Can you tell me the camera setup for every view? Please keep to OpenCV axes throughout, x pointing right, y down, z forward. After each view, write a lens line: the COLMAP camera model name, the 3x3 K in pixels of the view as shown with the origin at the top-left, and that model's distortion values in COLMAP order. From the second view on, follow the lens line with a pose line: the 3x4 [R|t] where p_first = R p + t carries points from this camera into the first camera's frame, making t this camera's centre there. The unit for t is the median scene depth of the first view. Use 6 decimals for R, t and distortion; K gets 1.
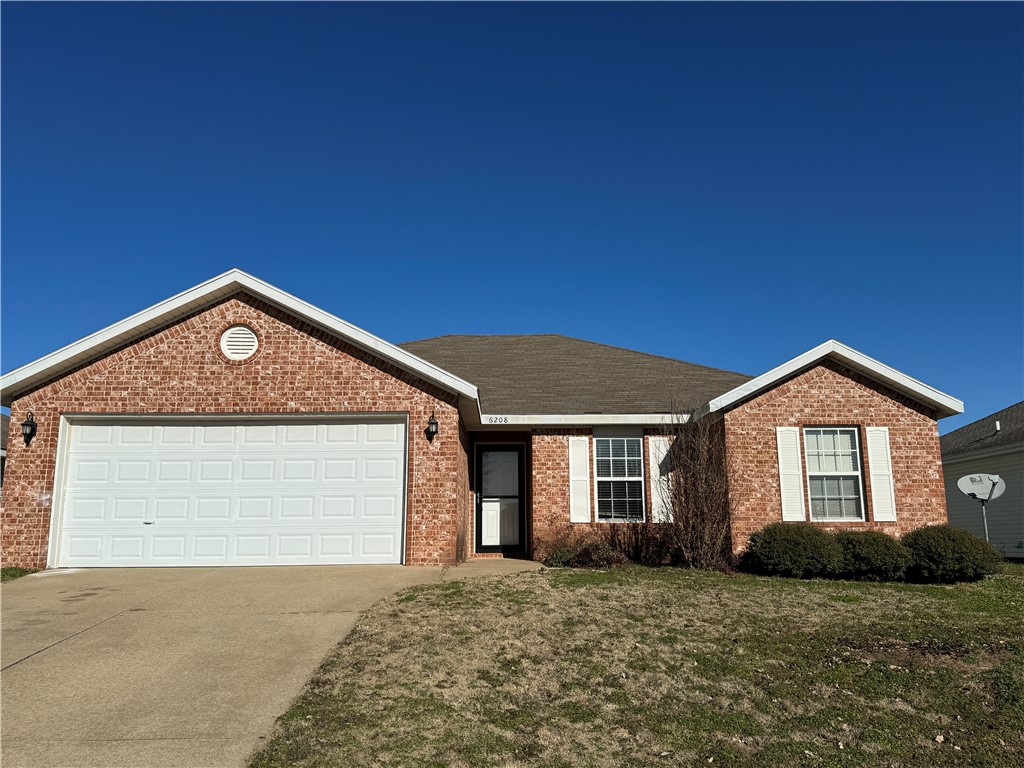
lens RADIAL K [[802.0, 0, 507.1], [0, 802.0, 386.0], [0, 0, 1]] dist [0.176157, -0.328234]
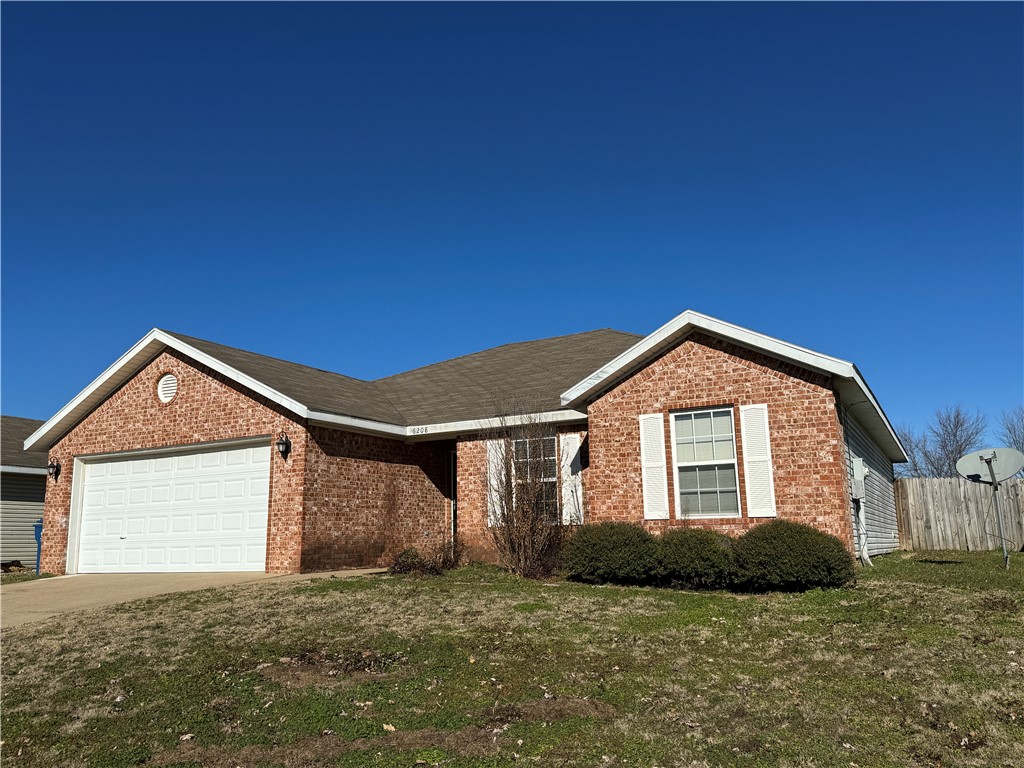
lens RADIAL K [[802.0, 0, 507.1], [0, 802.0, 386.0], [0, 0, 1]] dist [0.176157, -0.328234]
pose [[0.879179, -0.105377, -0.464694, 0.639543], [0.105141, 0.994104, -0.026507, 0.027396], [0.464747, -0.025554, 0.885075, 0.149001]]
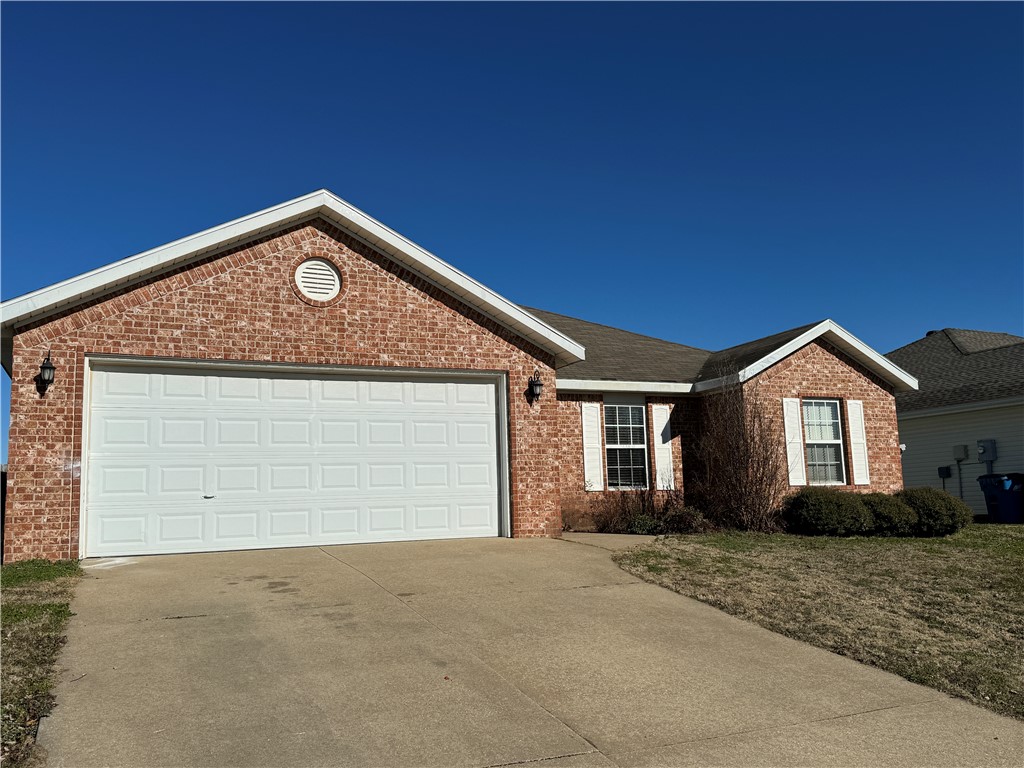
lens RADIAL K [[881.1, 0, 512.0], [0, 881.1, 384.0], [0, 0, 1]] dist [0.202331, -0.441271]
pose [[0.913503, 0.033407, 0.405457, -0.483012], [-0.049767, 0.998314, 0.029872, 0.015077], [-0.403776, -0.047466, 0.913626, 0.078396]]
